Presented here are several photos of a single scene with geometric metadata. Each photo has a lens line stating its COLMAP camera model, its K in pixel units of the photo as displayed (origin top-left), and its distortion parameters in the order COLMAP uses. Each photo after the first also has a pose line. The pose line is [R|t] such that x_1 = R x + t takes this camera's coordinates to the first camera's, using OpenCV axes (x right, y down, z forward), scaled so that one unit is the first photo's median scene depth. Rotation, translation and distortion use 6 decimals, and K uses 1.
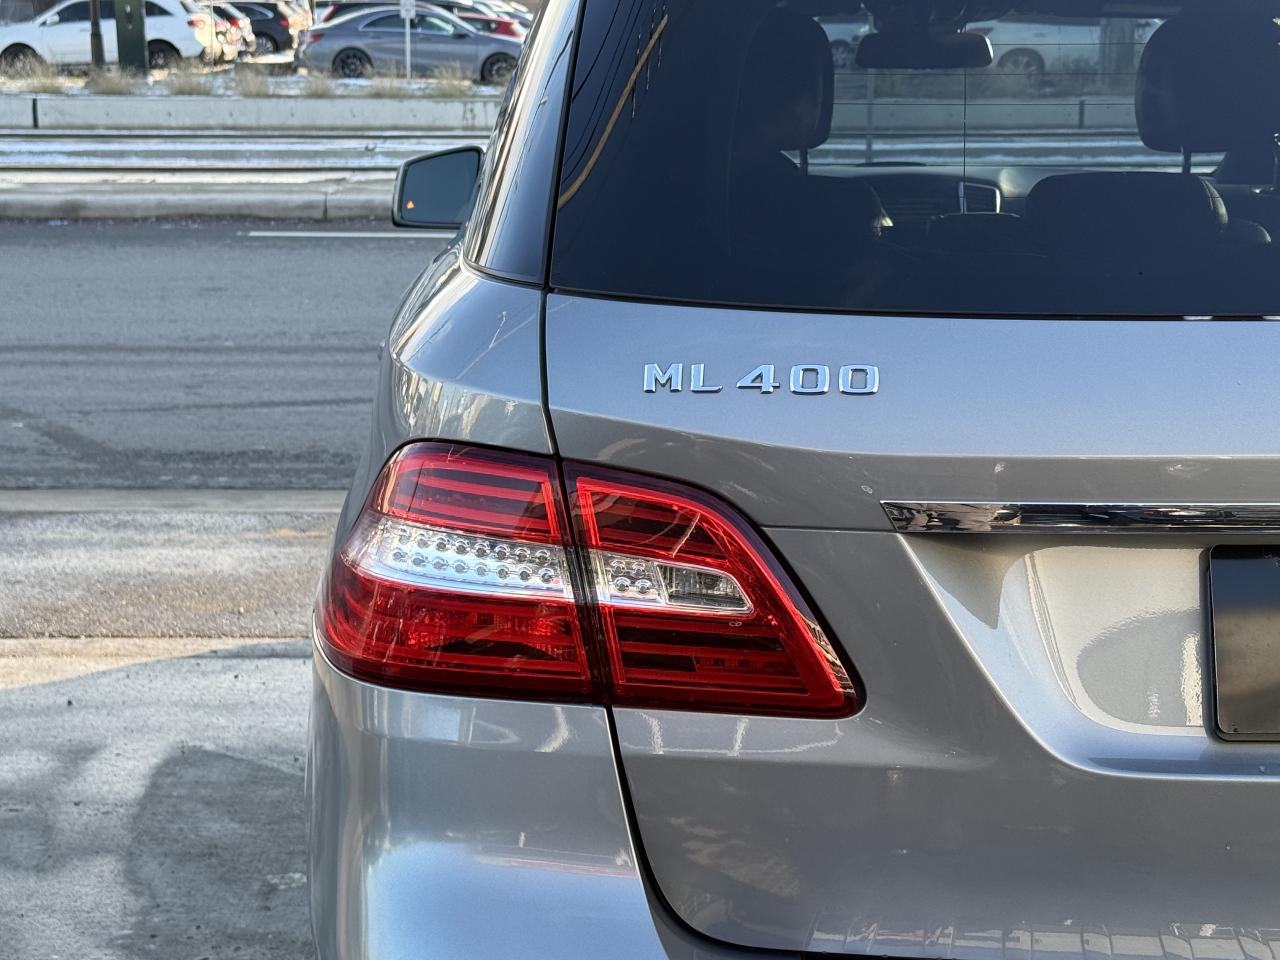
lens RADIAL K [[2488.9, 0, 640.0], [0, 2488.9, 480.0], [0, 0, 1]] dist [0.171825, -0.061458]
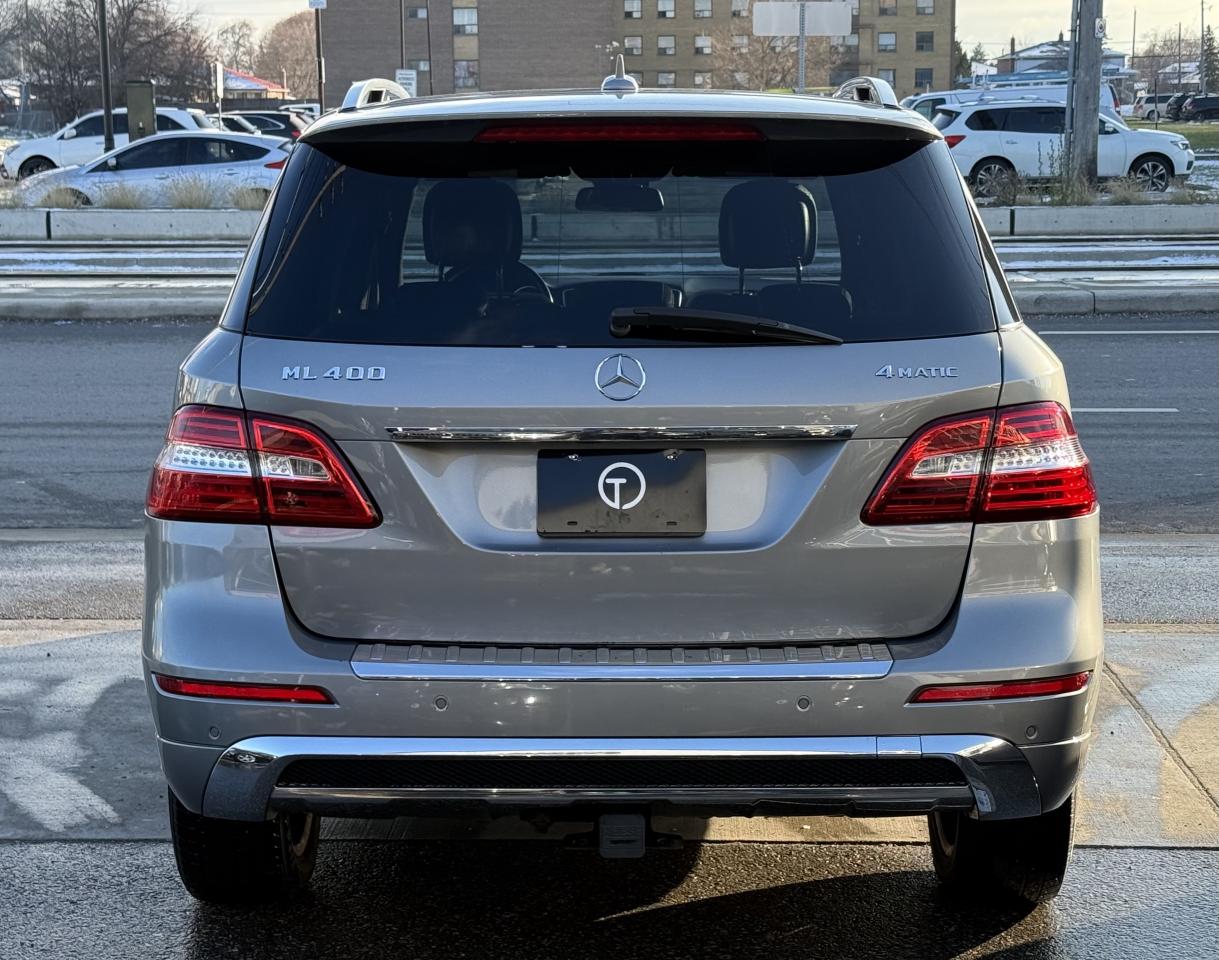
lens RADIAL K [[2533.0, 0, 609.5], [0, 2533.0, 480.0], [0, 0, 1]] dist [0.163433, 0.250156]
pose [[0.999773, 0.000973, -0.021275, 0.091071], [-0.001883, 0.999084, -0.042756, 0.039988], [0.021214, 0.042787, 0.998859, -0.331357]]
